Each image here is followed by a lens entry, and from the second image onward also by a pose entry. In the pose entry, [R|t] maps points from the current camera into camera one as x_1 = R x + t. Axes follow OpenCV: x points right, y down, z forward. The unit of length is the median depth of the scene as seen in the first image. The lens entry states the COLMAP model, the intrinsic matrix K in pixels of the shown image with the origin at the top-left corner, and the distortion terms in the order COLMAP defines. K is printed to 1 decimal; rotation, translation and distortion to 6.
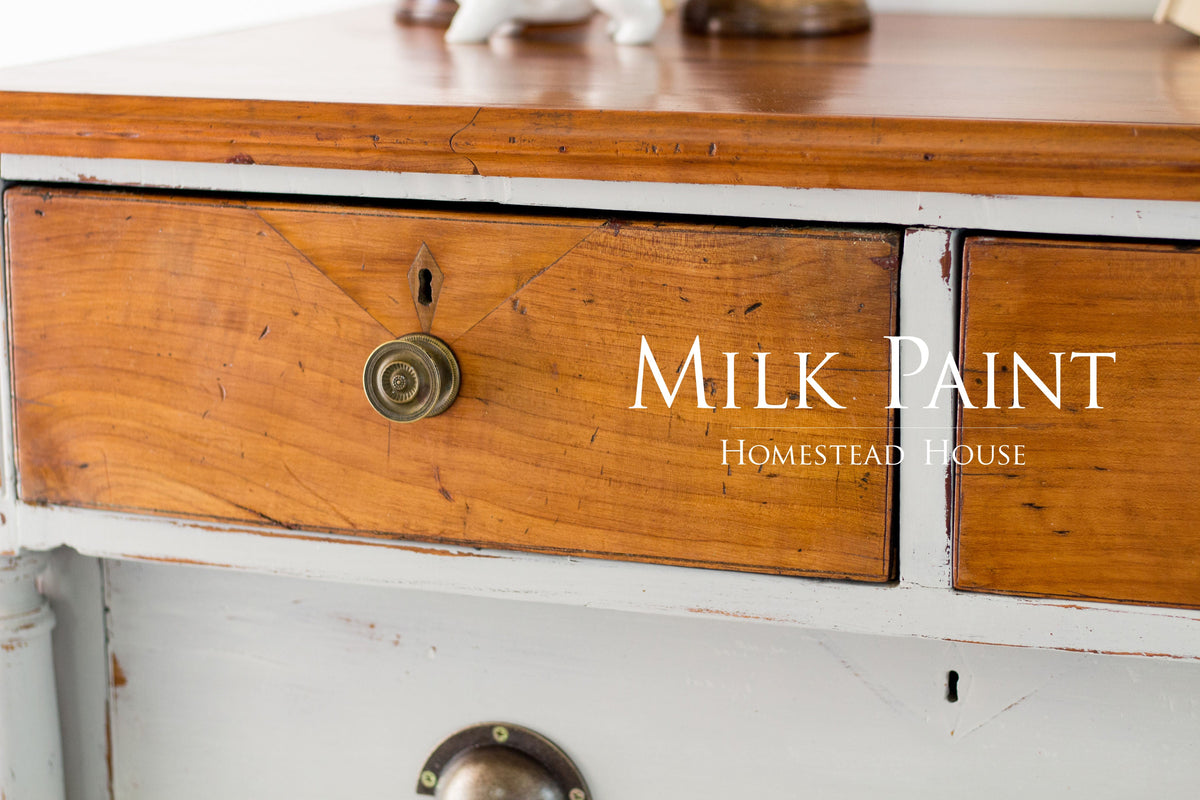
lens RADIAL K [[2855.7, 0, 610.6], [0, 2855.7, 409.0], [0, 0, 1]] dist [-0.132460, 0.000000]
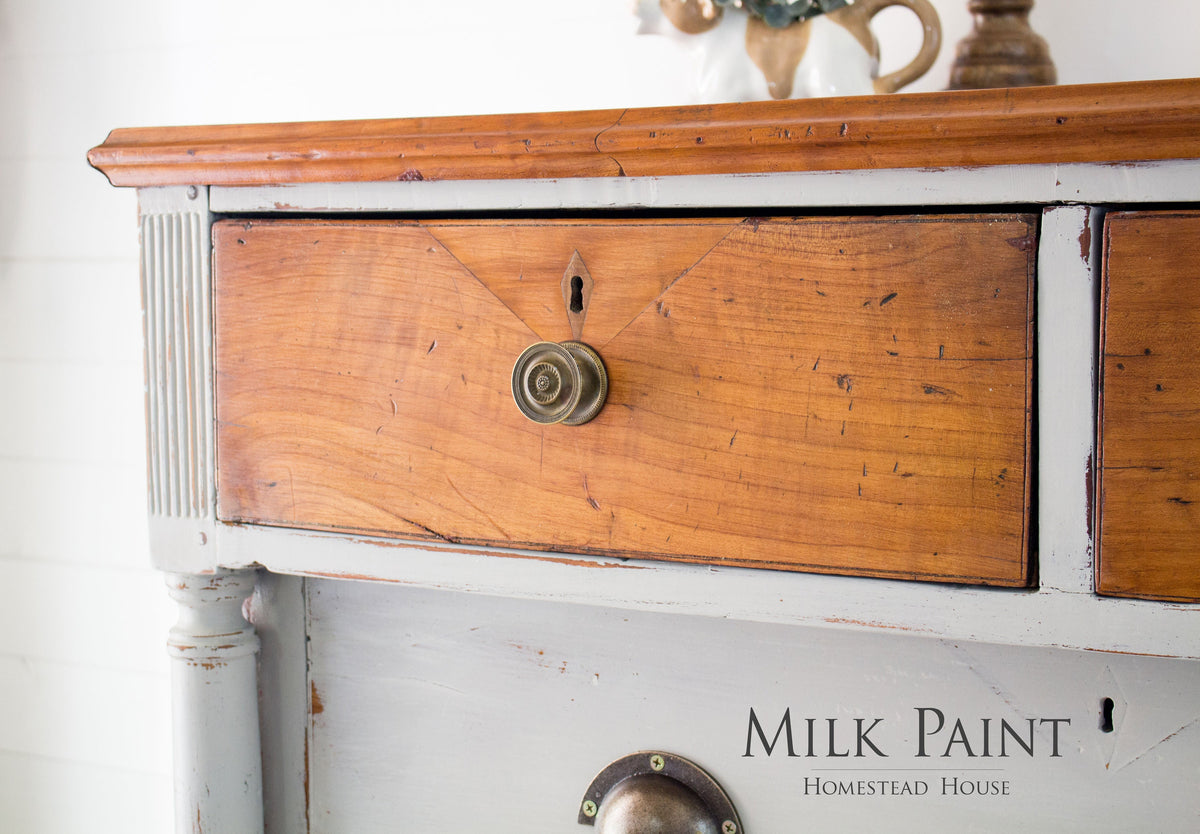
lens RADIAL K [[2171.9, 0, 602.3], [0, 2171.9, 427.5], [0, 0, 1]] dist [-0.033513, 0.000000]
pose [[0.980202, 0.016250, -0.197330, 0.097214], [-0.042322, 0.990789, -0.128635, 0.103241], [0.193422, 0.134440, 0.971861, 0.258526]]
